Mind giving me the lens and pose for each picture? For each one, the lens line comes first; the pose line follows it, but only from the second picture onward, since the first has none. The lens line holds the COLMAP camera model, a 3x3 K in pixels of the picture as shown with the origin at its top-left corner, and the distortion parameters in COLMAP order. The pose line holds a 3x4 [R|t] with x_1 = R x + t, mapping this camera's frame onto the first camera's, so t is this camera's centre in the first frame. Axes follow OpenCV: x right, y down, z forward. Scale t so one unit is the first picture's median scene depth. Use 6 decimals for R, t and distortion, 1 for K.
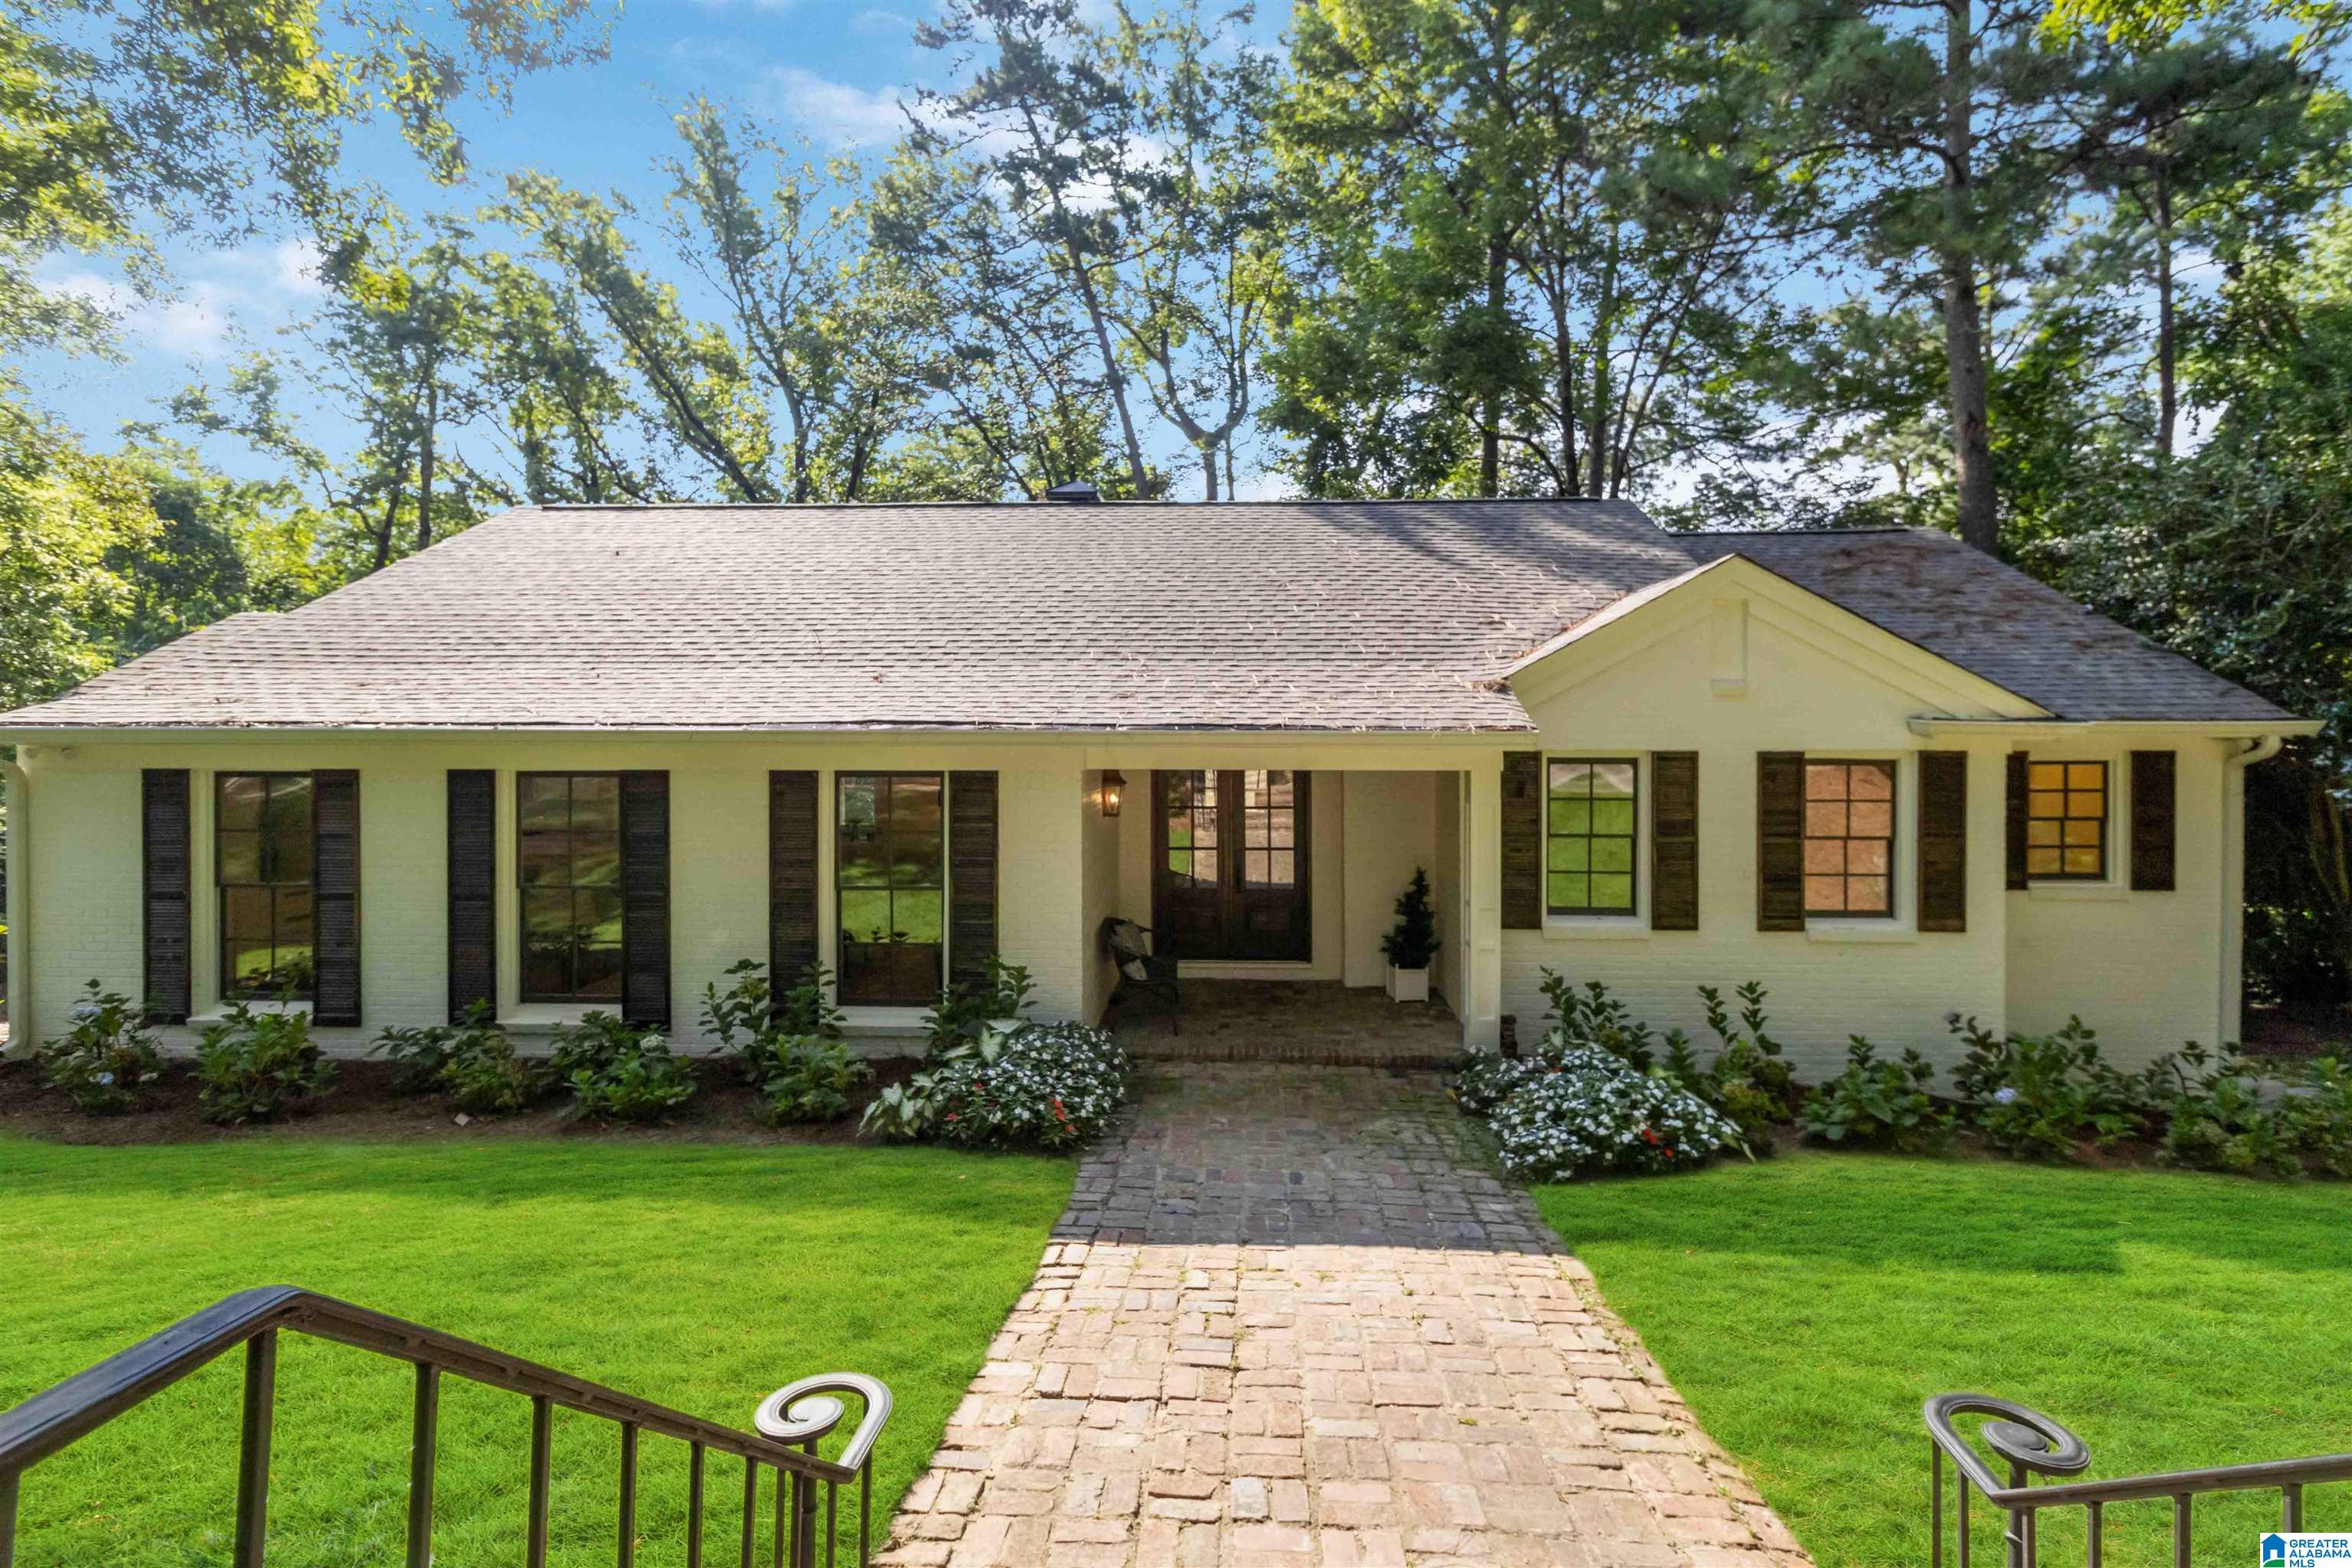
lens RADIAL K [[1128.4, 0, 1155.5], [0, 1128.4, 741.0], [0, 0, 1]] dist [0.016005, 0.001007]
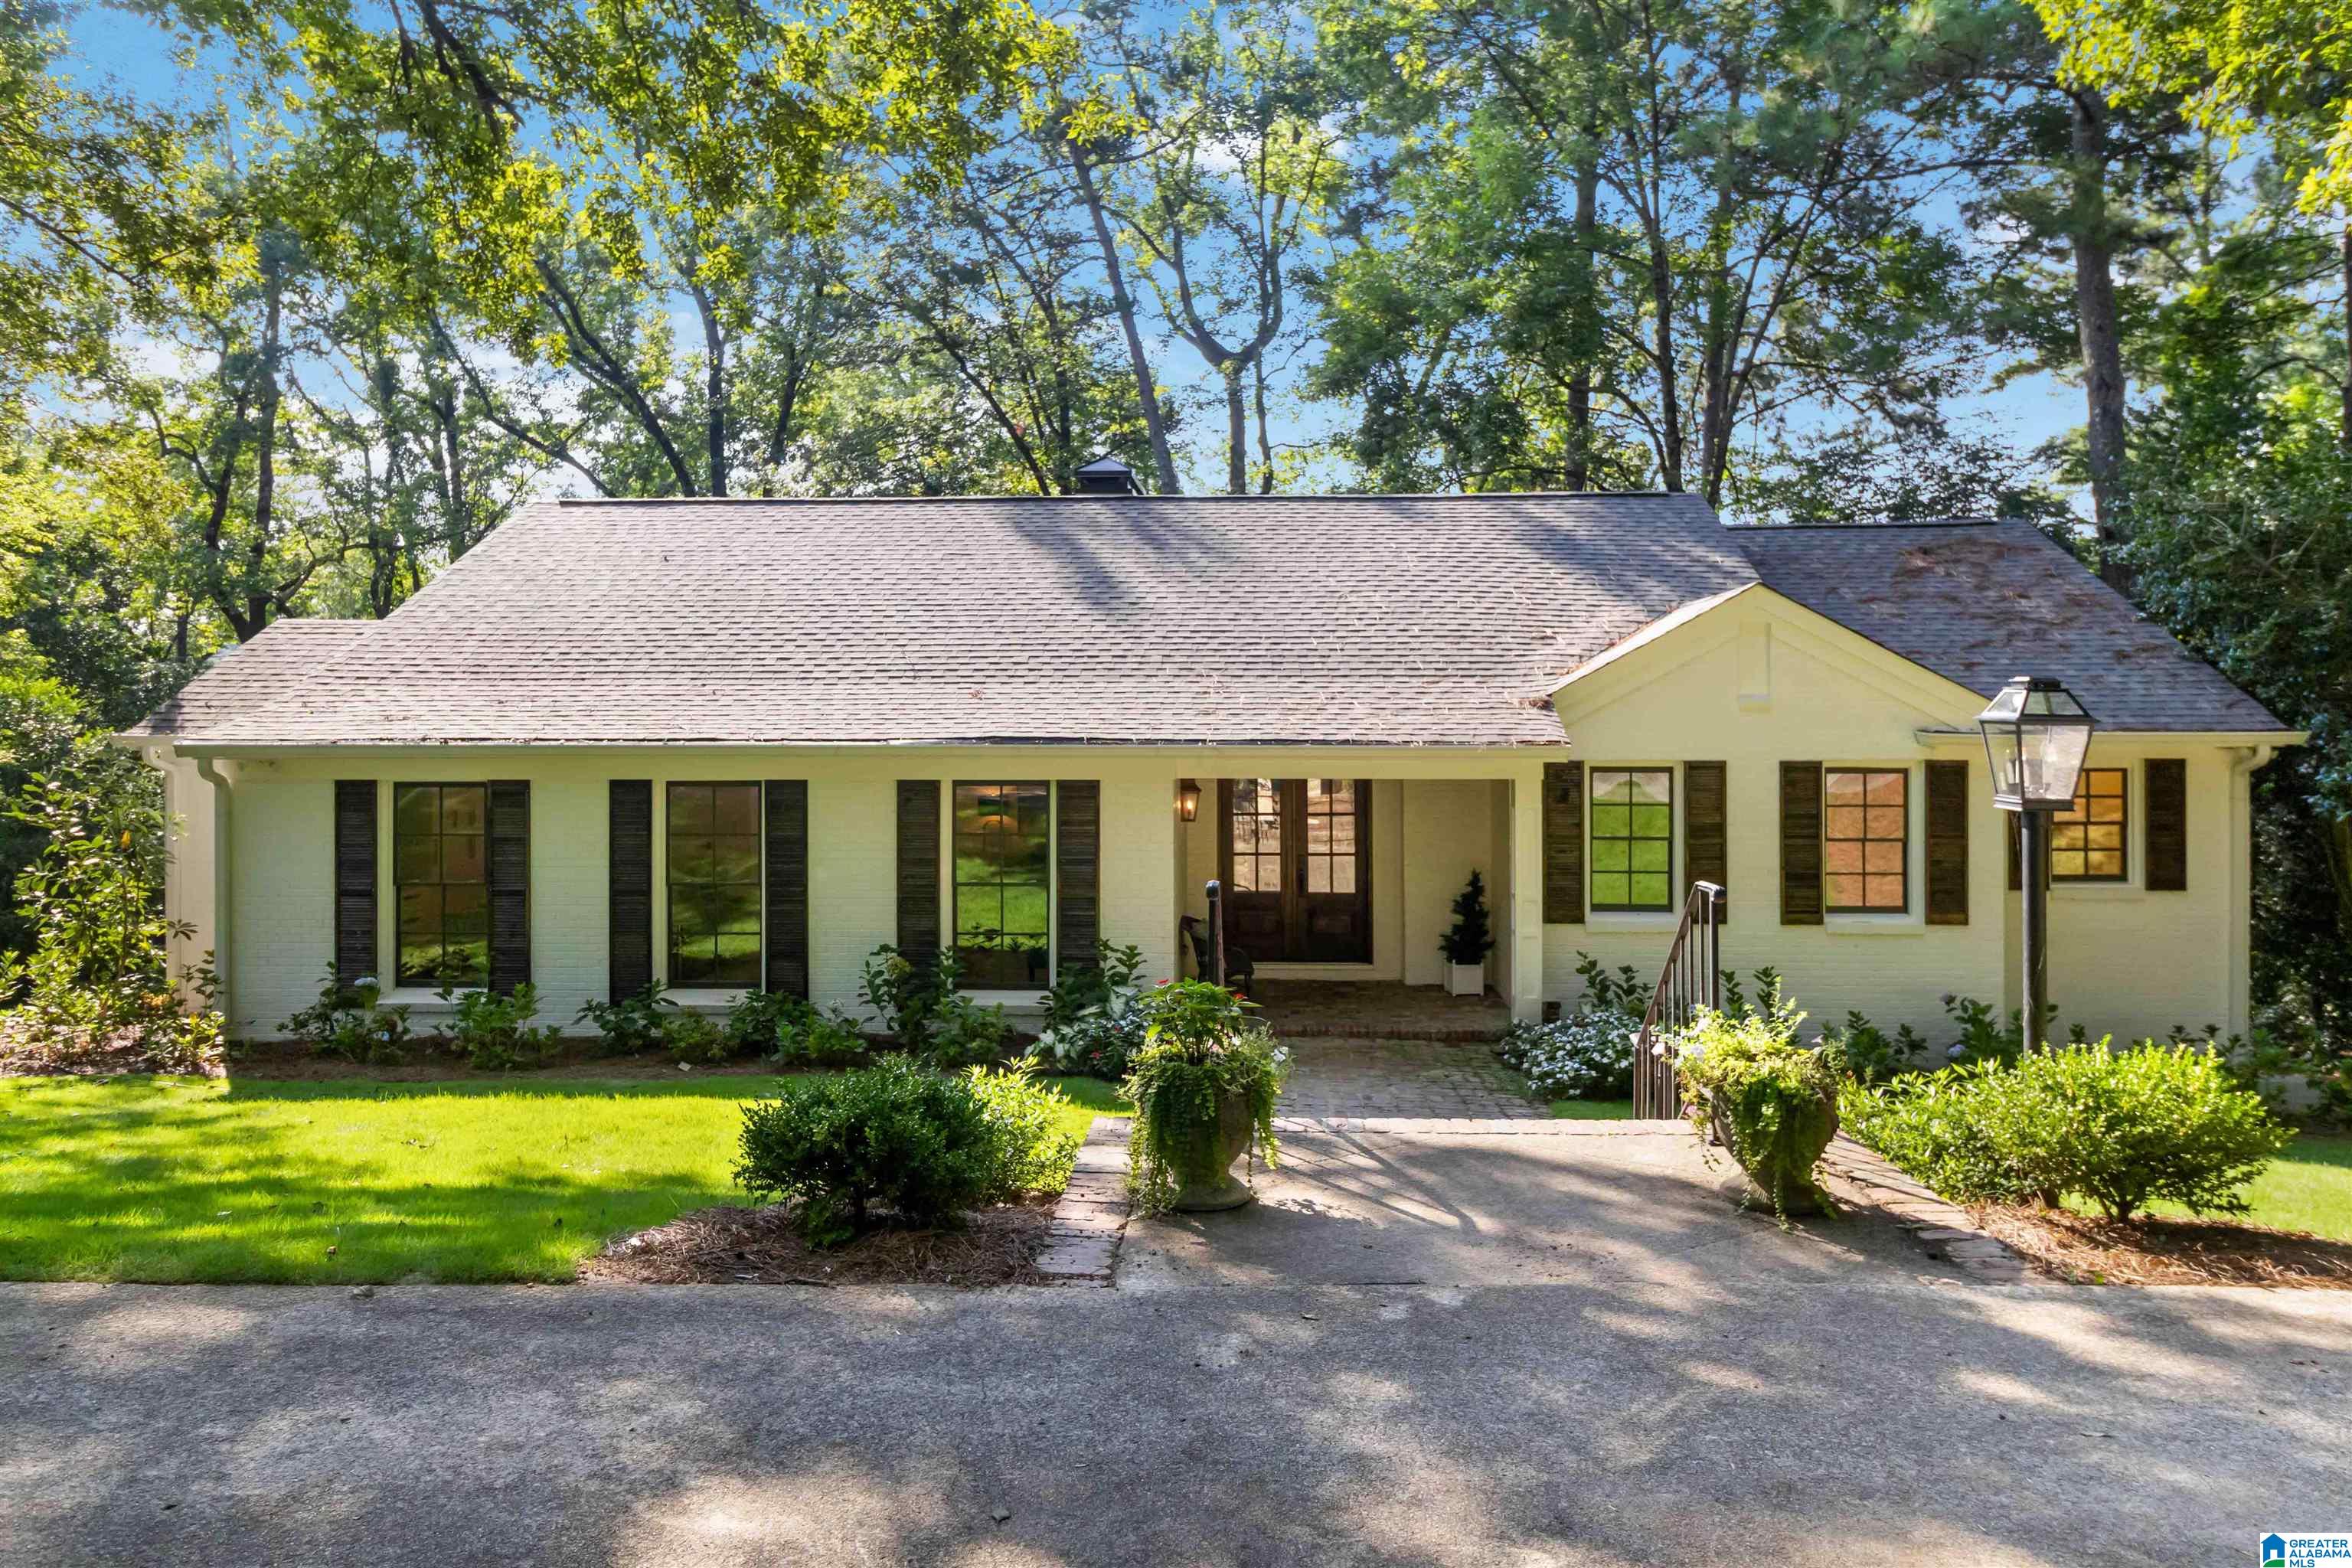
lens RADIAL K [[1626.0, 0, 1136.5], [0, 1626.0, 720.0], [0, 0, 1]] dist [0.027612, -0.002070]
pose [[0.999995, -0.001773, 0.002751, -0.095829], [0.001790, 0.999978, -0.006323, -0.021396], [-0.002740, 0.006327, 0.999976, -0.572813]]
